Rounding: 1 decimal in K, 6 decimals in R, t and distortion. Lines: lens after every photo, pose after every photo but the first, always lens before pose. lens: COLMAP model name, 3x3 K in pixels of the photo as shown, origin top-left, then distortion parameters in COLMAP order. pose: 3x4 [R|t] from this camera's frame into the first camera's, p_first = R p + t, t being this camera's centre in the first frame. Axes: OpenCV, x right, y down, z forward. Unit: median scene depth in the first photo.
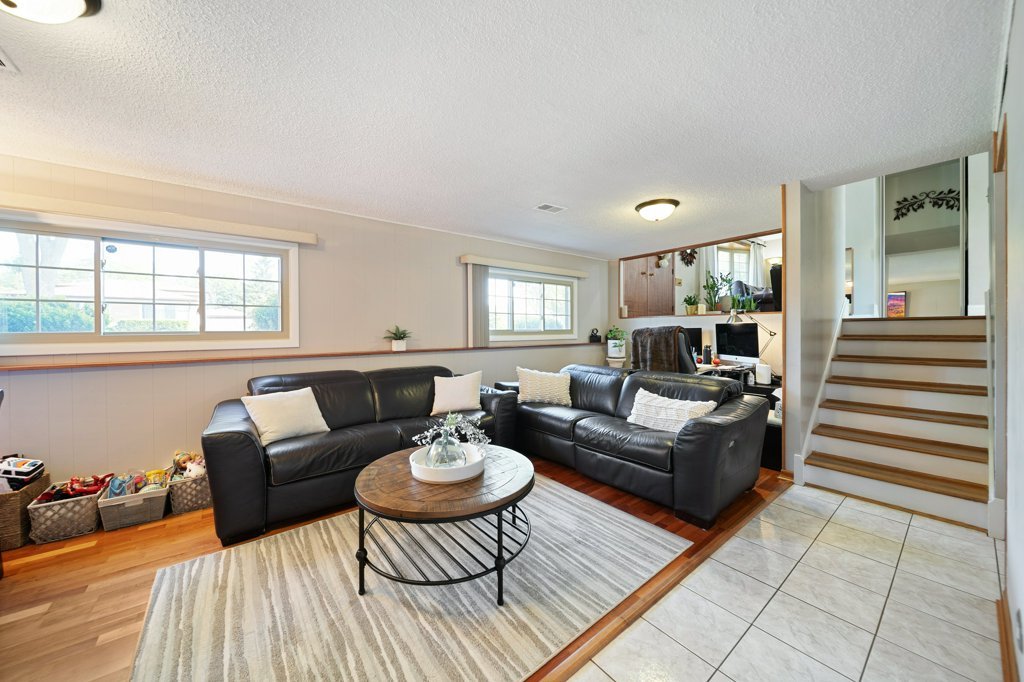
lens RADIAL K [[361.2, 0, 508.6], [0, 361.2, 333.8], [0, 0, 1]] dist [-0.002036, -0.000218]
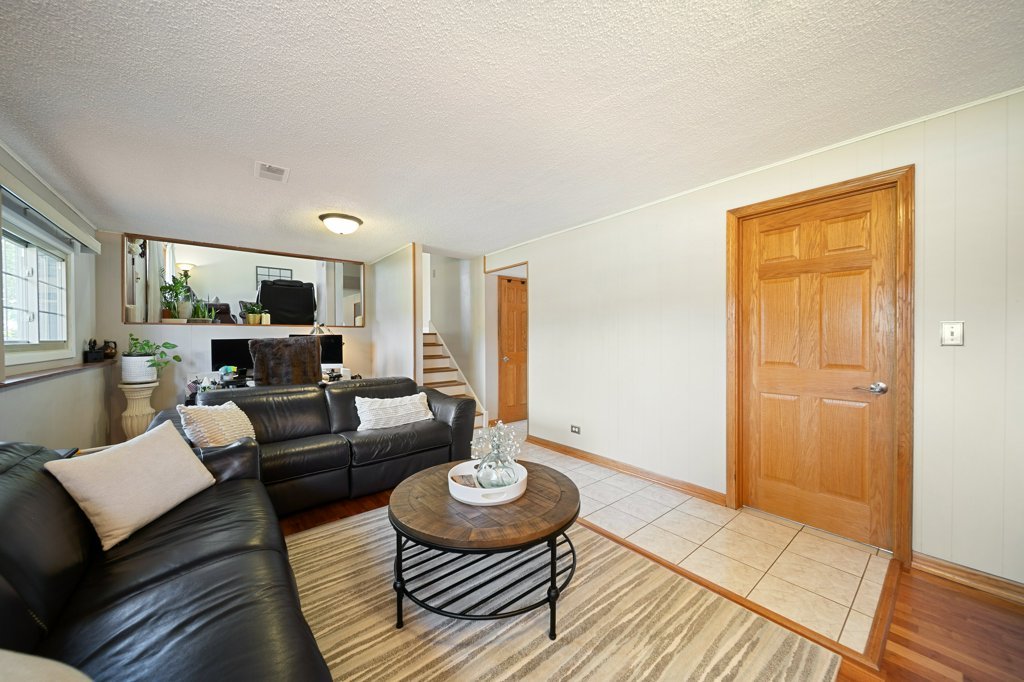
lens RADIAL K [[361.3, 0, 512.0], [0, 361.3, 341.0], [0, 0, 1]] dist [-0.001851, -0.000282]
pose [[-0.024710, -0.002475, 0.999692, -1.394290], [0.015384, 0.999878, 0.002856, -0.008790], [-0.999576, 0.015450, -0.024669, 1.207606]]
